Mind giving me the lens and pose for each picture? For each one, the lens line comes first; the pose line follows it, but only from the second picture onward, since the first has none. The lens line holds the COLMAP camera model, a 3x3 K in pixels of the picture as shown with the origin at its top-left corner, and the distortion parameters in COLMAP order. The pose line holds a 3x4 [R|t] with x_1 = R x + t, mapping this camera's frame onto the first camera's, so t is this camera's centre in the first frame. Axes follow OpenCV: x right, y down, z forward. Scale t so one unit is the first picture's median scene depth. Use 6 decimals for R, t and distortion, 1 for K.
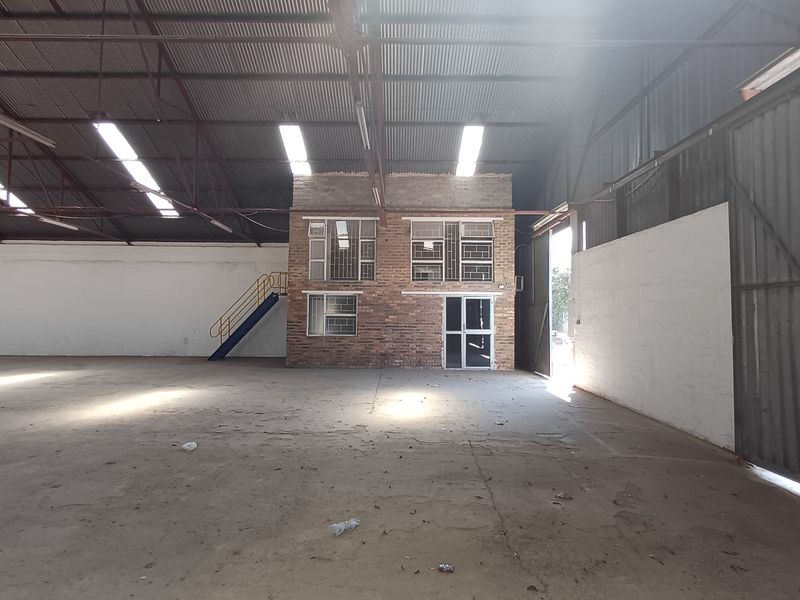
lens RADIAL K [[492.9, 0, 402.0], [0, 492.9, 297.4], [0, 0, 1]] dist [0.008484, -0.002554]
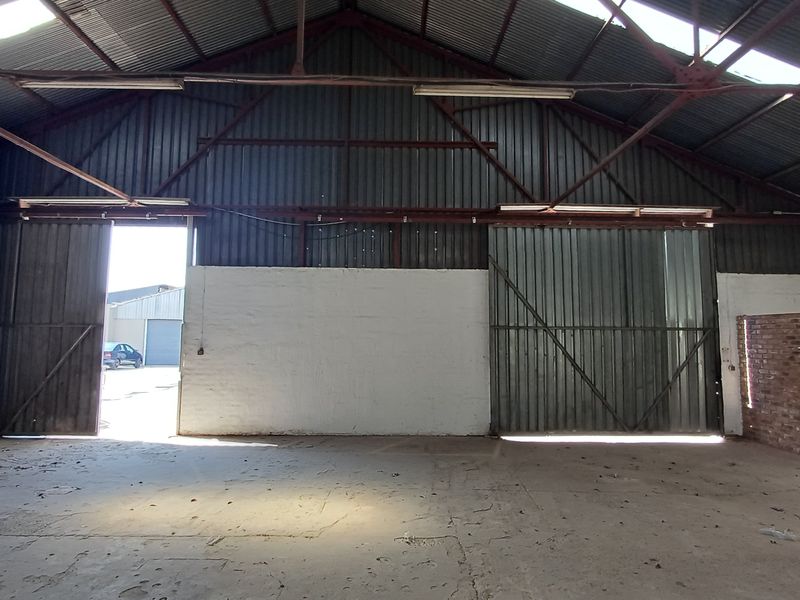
lens RADIAL K [[492.9, 0, 402.6], [0, 492.9, 296.0], [0, 0, 1]] dist [0.008484, -0.002554]
pose [[-0.021803, 0.080500, 0.996516, -0.722057], [-0.034567, 0.996096, -0.081223, 0.016247], [-0.999165, -0.036217, -0.018935, 1.068076]]
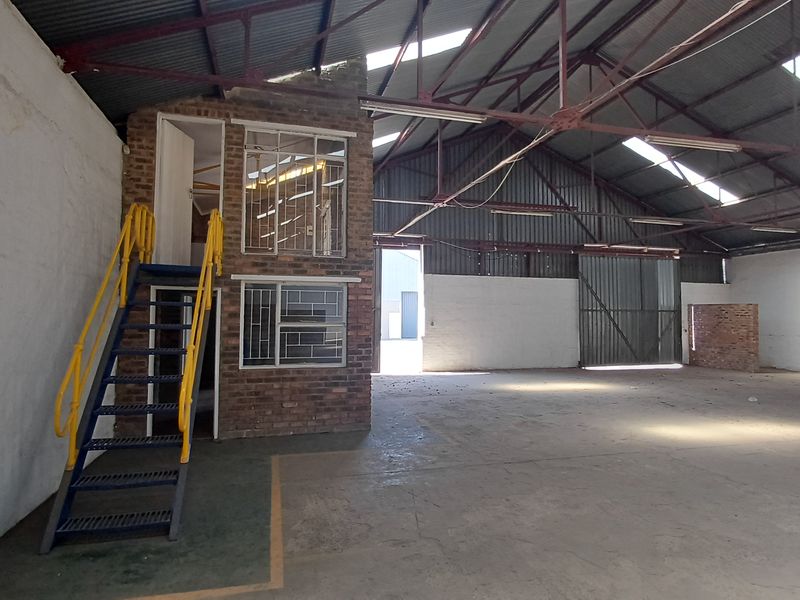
lens RADIAL K [[492.9, 0, 399.3], [0, 492.9, 296.3], [0, 0, 1]] dist [0.008484, -0.002554]
pose [[-0.263808, 0.032883, 0.964015, -1.516004], [-0.031982, 0.998571, -0.042814, 0.048976], [-0.964045, -0.042125, -0.262379, 2.277842]]
